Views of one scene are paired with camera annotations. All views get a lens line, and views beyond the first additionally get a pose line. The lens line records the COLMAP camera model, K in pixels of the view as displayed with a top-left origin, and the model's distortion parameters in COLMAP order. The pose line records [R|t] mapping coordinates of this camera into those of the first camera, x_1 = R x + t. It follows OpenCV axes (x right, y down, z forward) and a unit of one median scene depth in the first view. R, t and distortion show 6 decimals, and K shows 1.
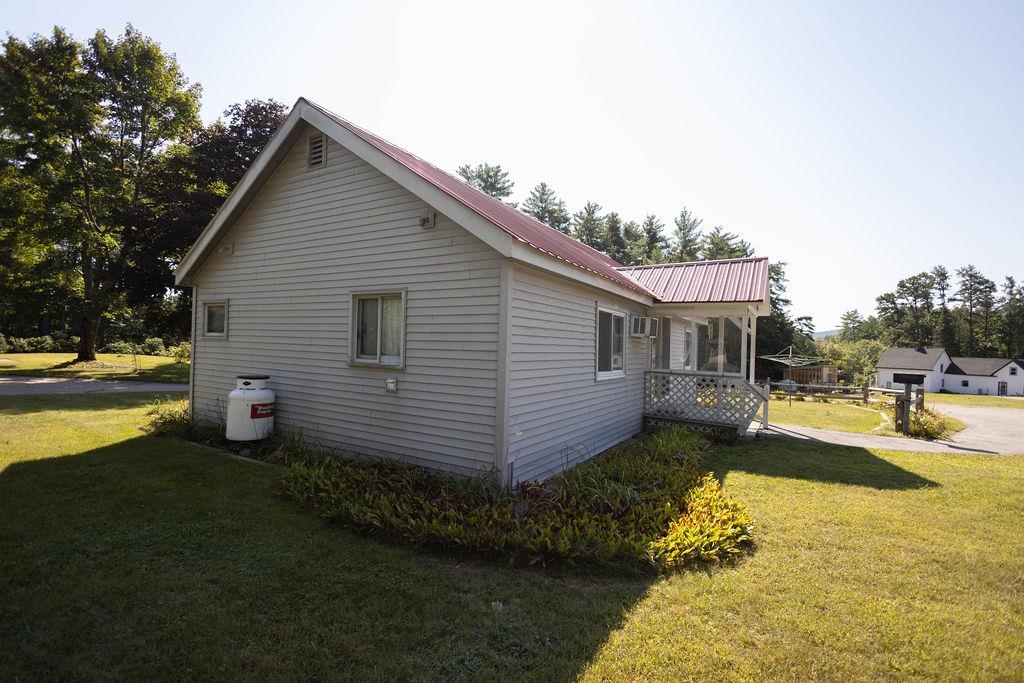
lens RADIAL K [[468.1, 0, 514.2], [0, 468.1, 344.7], [0, 0, 1]] dist [0.017370, -0.006353]
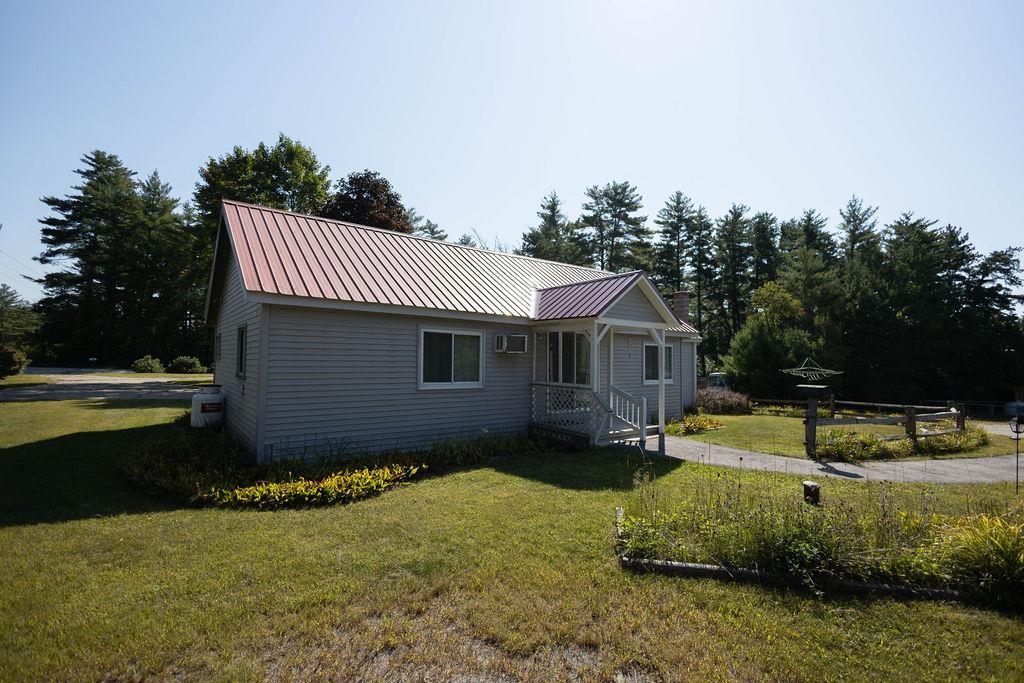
lens RADIAL K [[468.1, 0, 514.8], [0, 468.1, 340.5], [0, 0, 1]] dist [0.017370, -0.006353]
pose [[0.933276, -0.030690, -0.357848, 0.092436], [0.014433, 0.998742, -0.048013, 0.001345], [0.358871, 0.039645, 0.932545, -0.005066]]
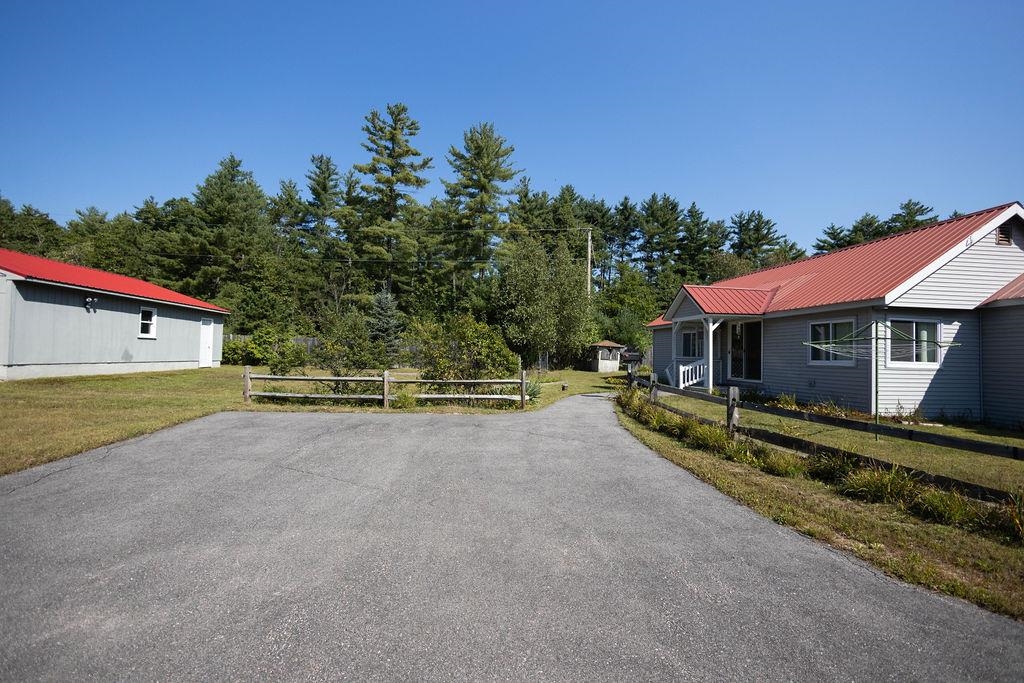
lens RADIAL K [[468.1, 0, 510.7], [0, 468.1, 342.7], [0, 0, 1]] dist [0.017370, -0.006353]
pose [[-0.746586, -0.053462, -0.663137, 0.332866], [-0.031752, 0.998493, -0.044751, 0.018674], [0.664531, -0.012355, -0.747159, 0.282200]]
